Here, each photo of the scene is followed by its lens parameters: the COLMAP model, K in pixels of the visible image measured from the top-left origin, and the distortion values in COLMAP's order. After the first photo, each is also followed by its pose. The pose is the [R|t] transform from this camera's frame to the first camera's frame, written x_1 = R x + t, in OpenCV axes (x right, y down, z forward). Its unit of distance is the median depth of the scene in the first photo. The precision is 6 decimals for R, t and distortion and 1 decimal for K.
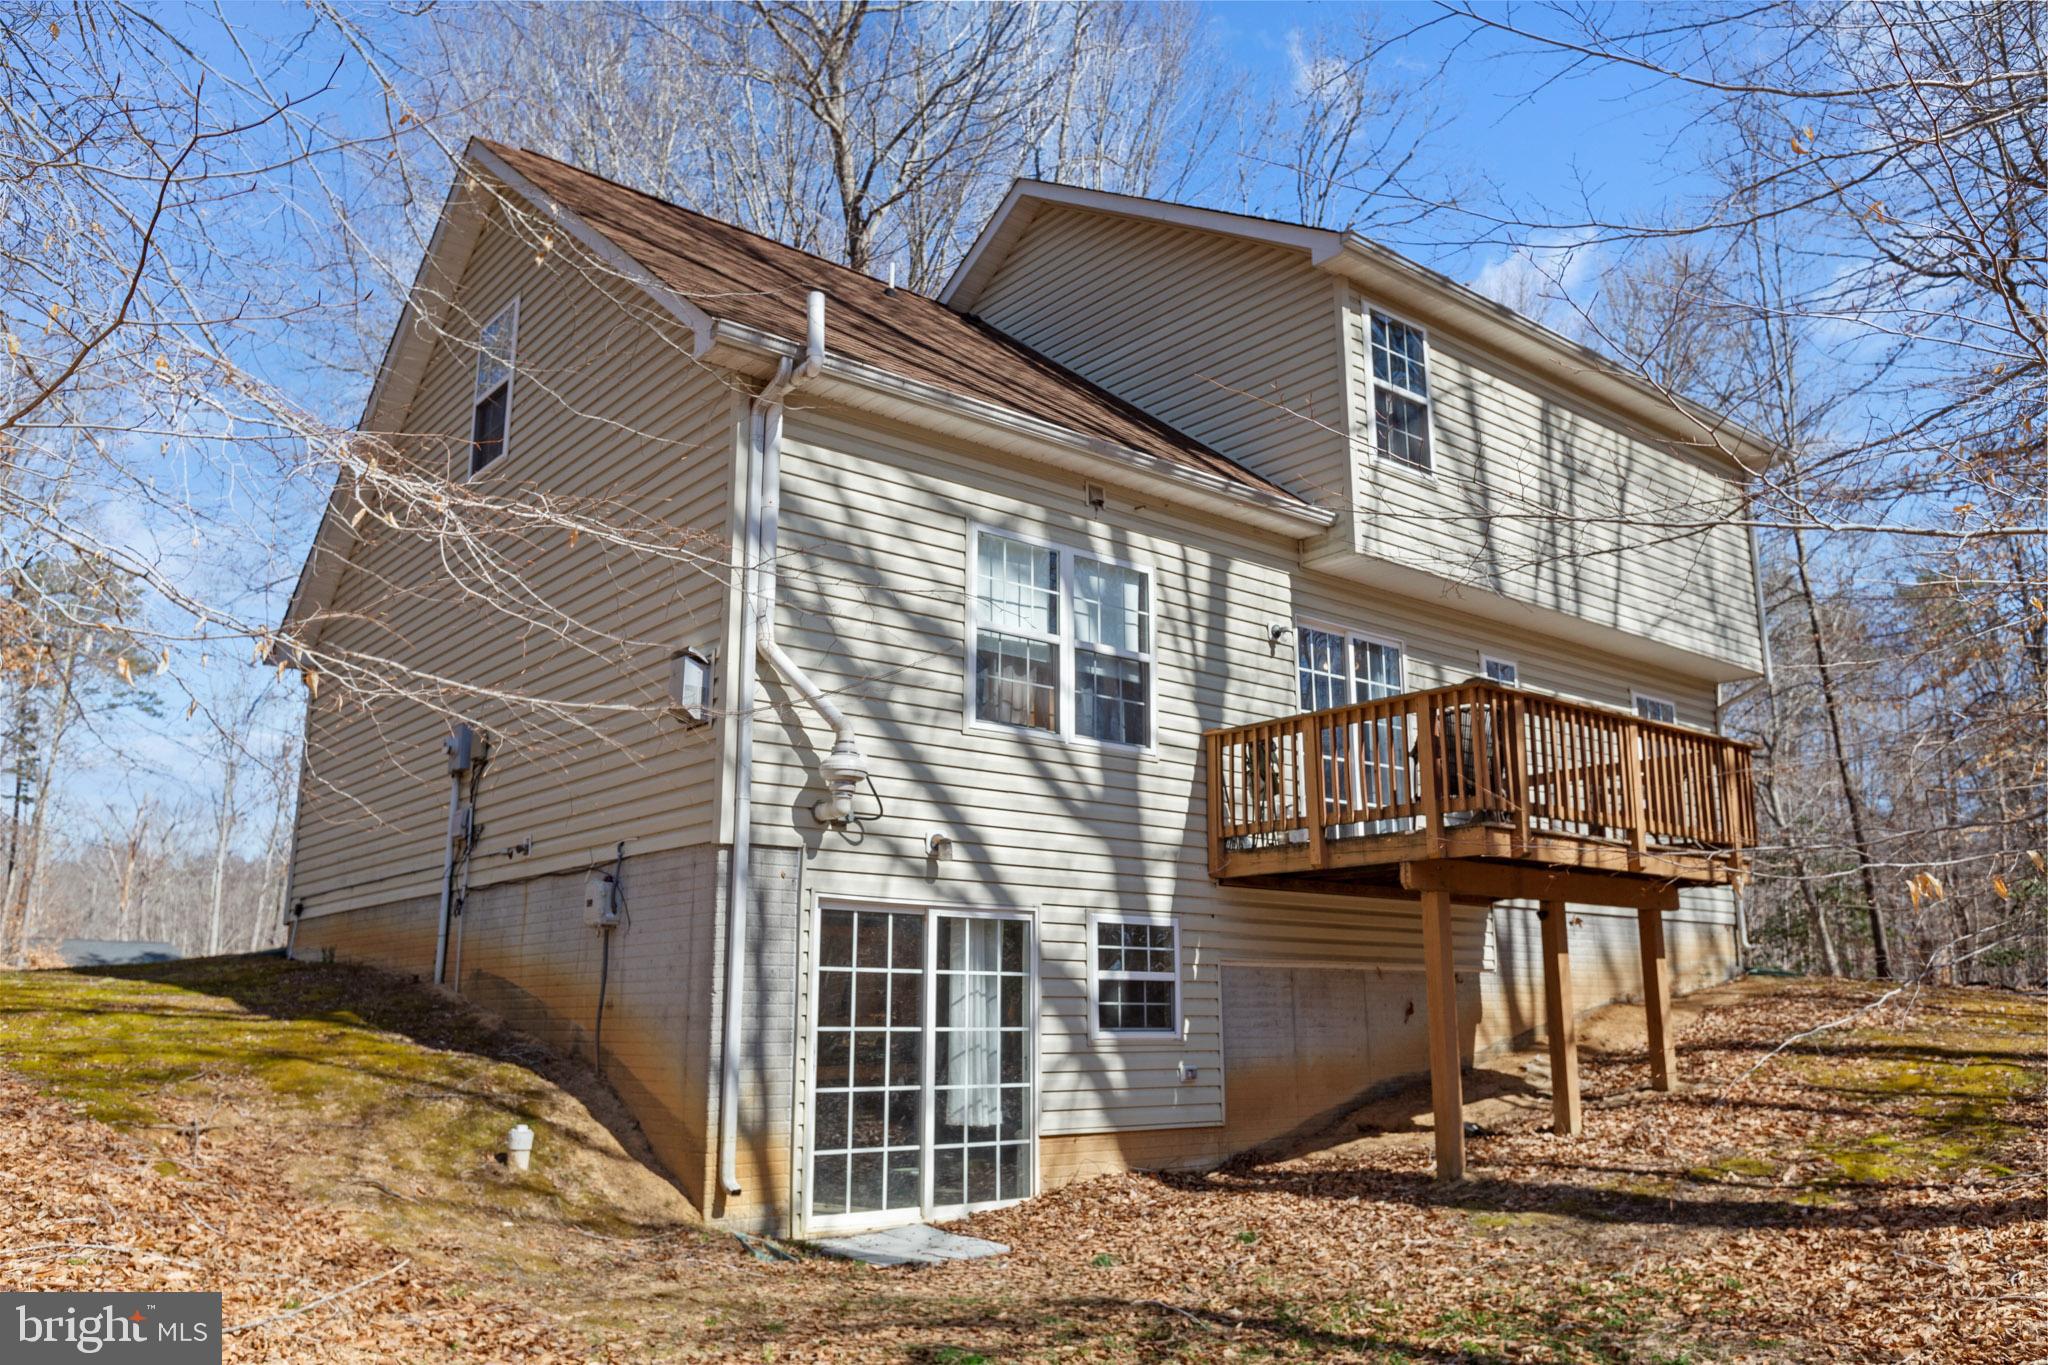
lens RADIAL K [[1549.0, 0, 1024.0], [0, 1549.0, 682.5], [0, 0, 1]] dist [-0.039508, 0.000118]
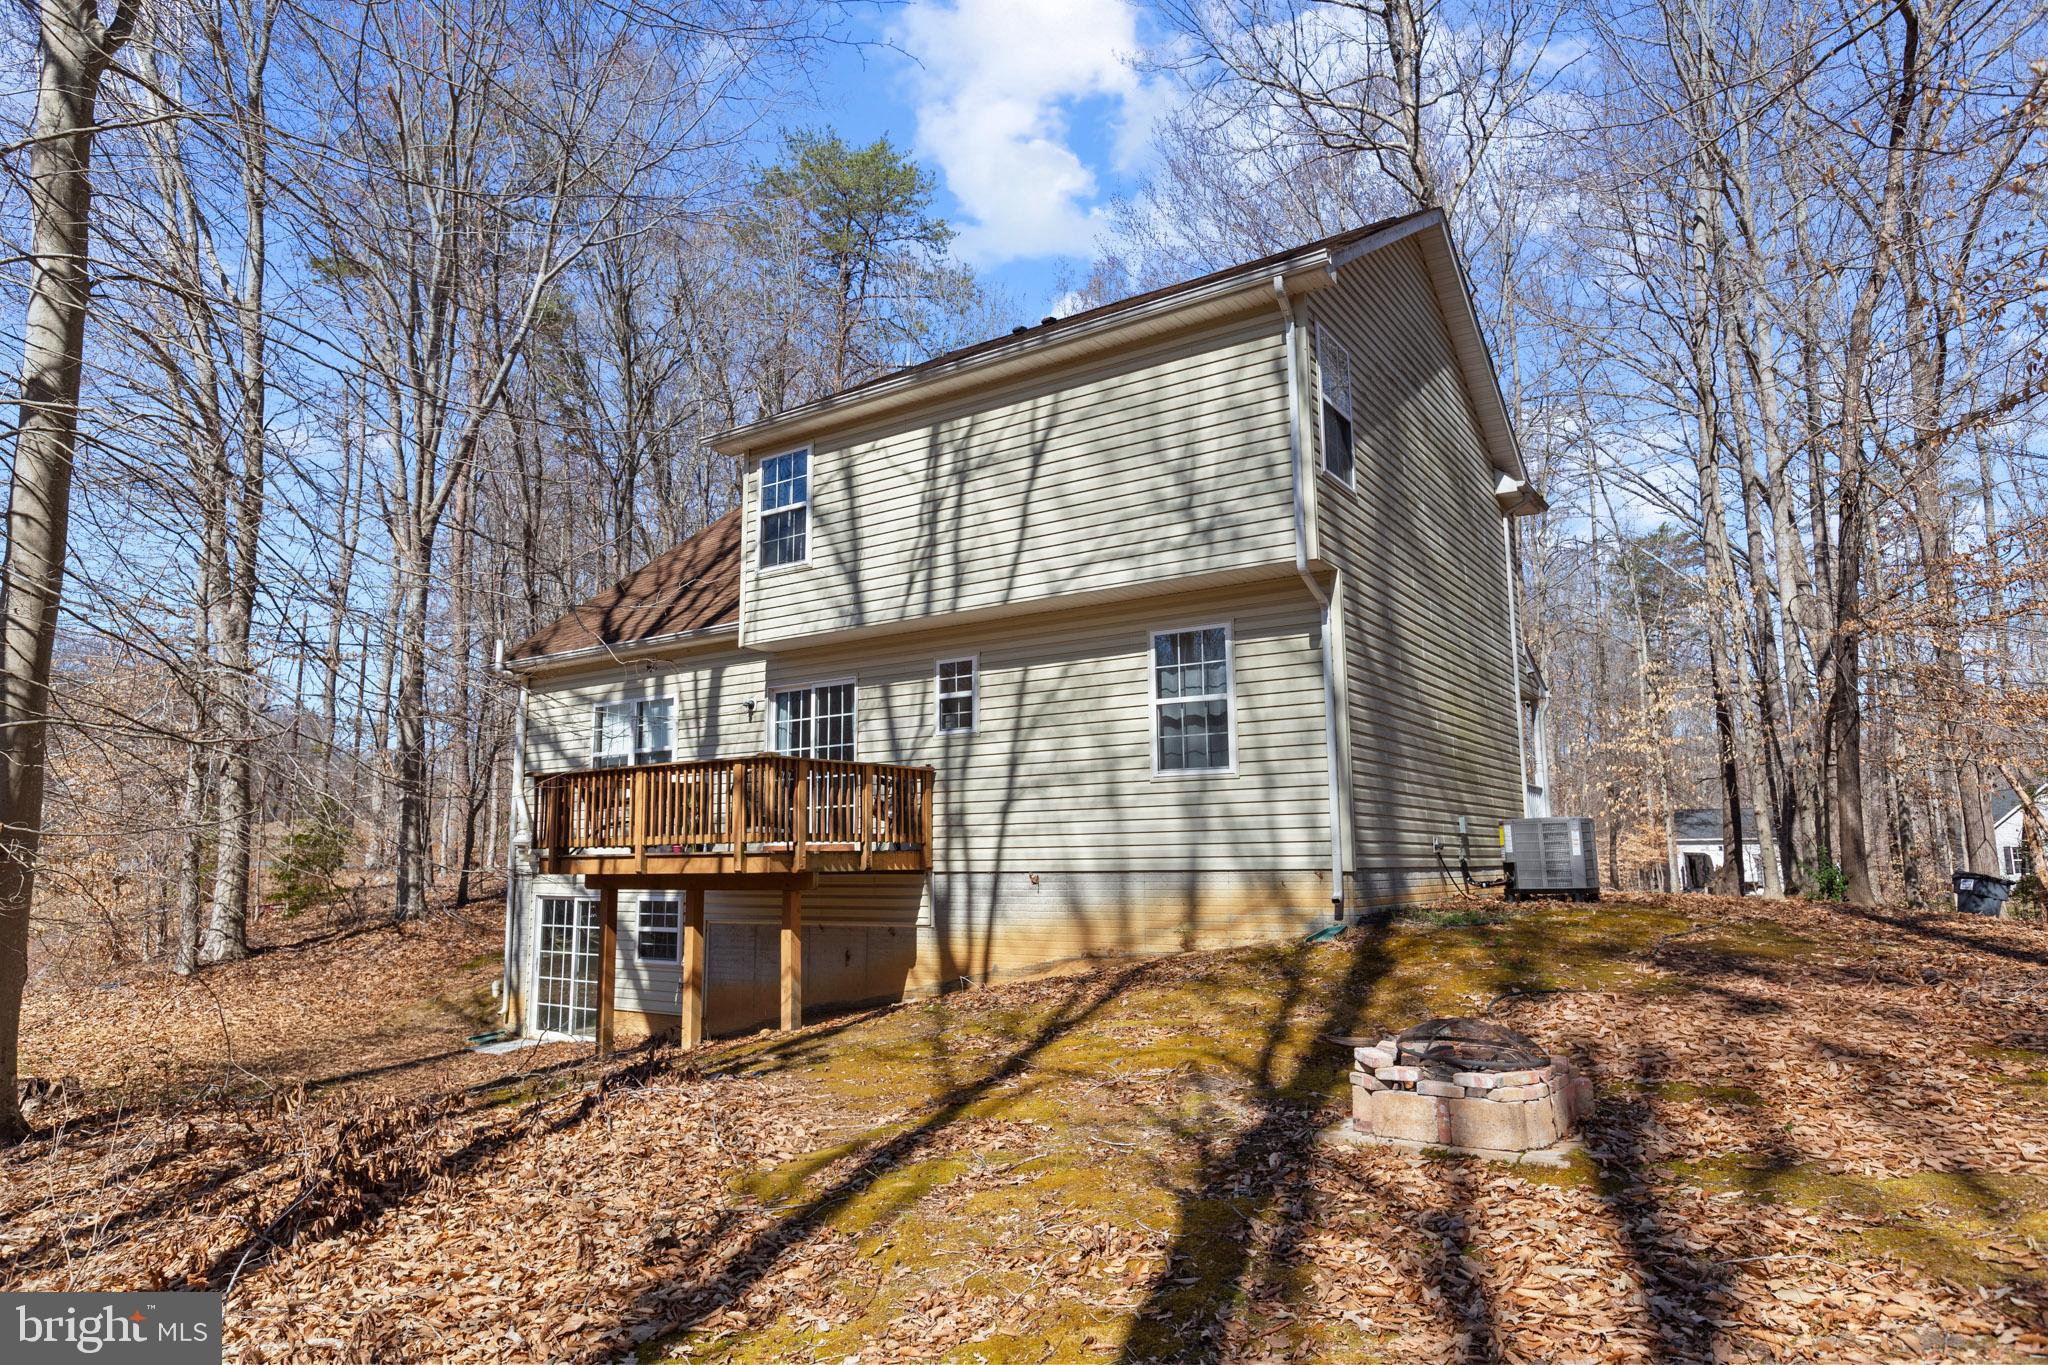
lens RADIAL K [[1211.3, 0, 1024.0], [0, 1211.3, 682.5], [0, 0, 1]] dist [-0.000597, -0.000018]
pose [[0.279627, -0.147793, -0.948665, 1.340953], [0.212999, 0.973009, -0.088802, 0.106857], [0.936184, -0.177233, 0.303559, 0.868056]]
